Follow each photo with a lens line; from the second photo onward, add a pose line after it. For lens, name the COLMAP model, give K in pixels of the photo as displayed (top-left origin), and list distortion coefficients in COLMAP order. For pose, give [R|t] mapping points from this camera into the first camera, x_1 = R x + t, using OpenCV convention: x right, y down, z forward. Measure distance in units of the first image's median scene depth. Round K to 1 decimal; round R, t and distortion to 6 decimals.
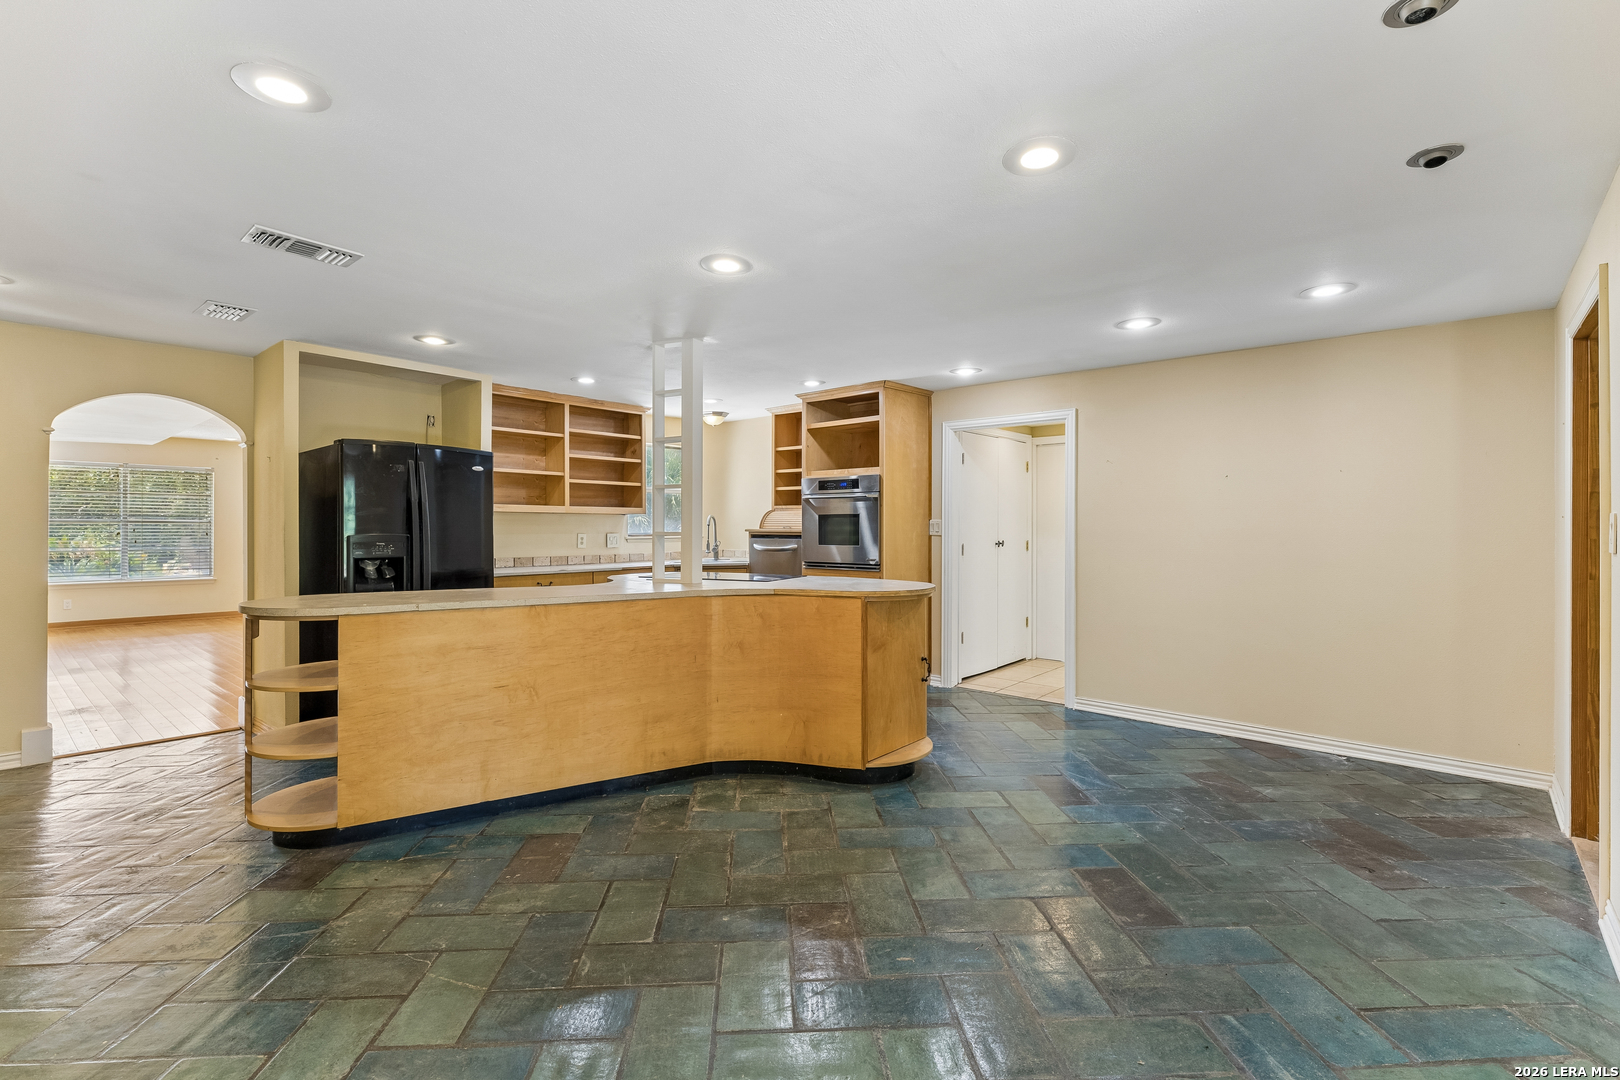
lens RADIAL K [[741.2, 0, 811.1], [0, 741.2, 535.4], [0, 0, 1]] dist [0.000032, 0.000003]
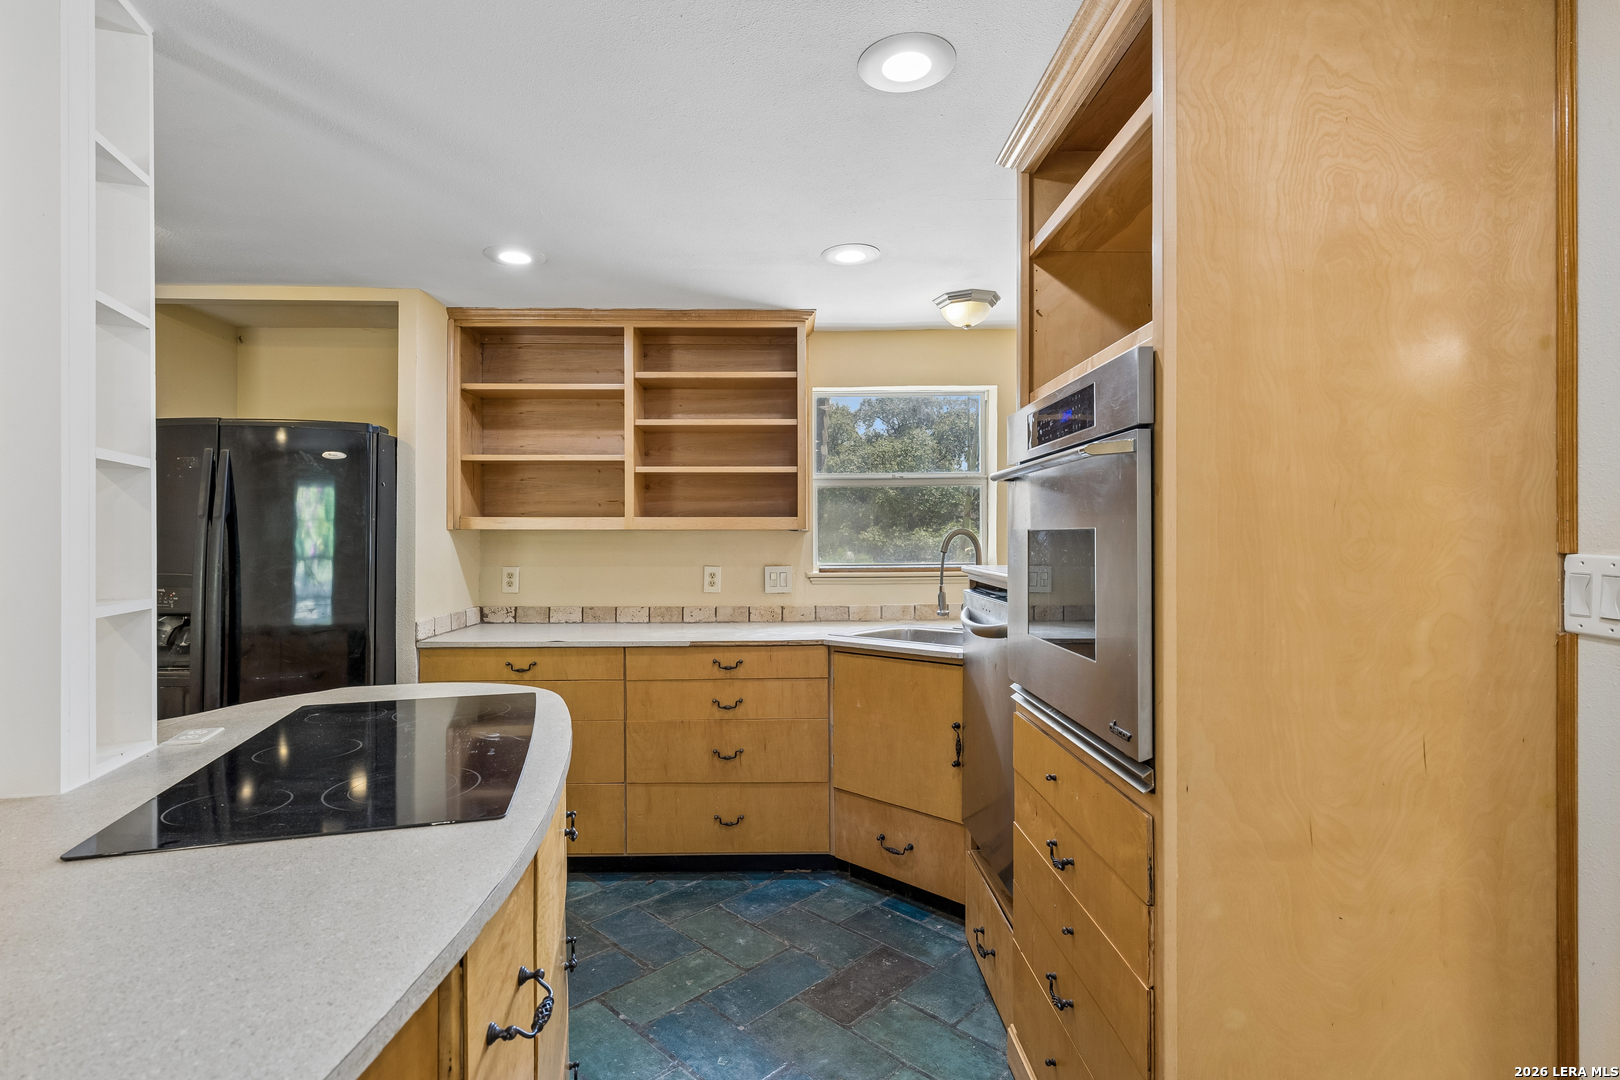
lens RADIAL K [[788.2, 0, 808.5], [0, 788.2, 534.4], [0, 0, 1]] dist [0.000031, 0.000026]
pose [[0.675253, -0.001706, -0.737584, 0.176705], [-0.004580, 0.999968, -0.006506, -0.023601], [0.737572, 0.007771, 0.675224, 0.704915]]
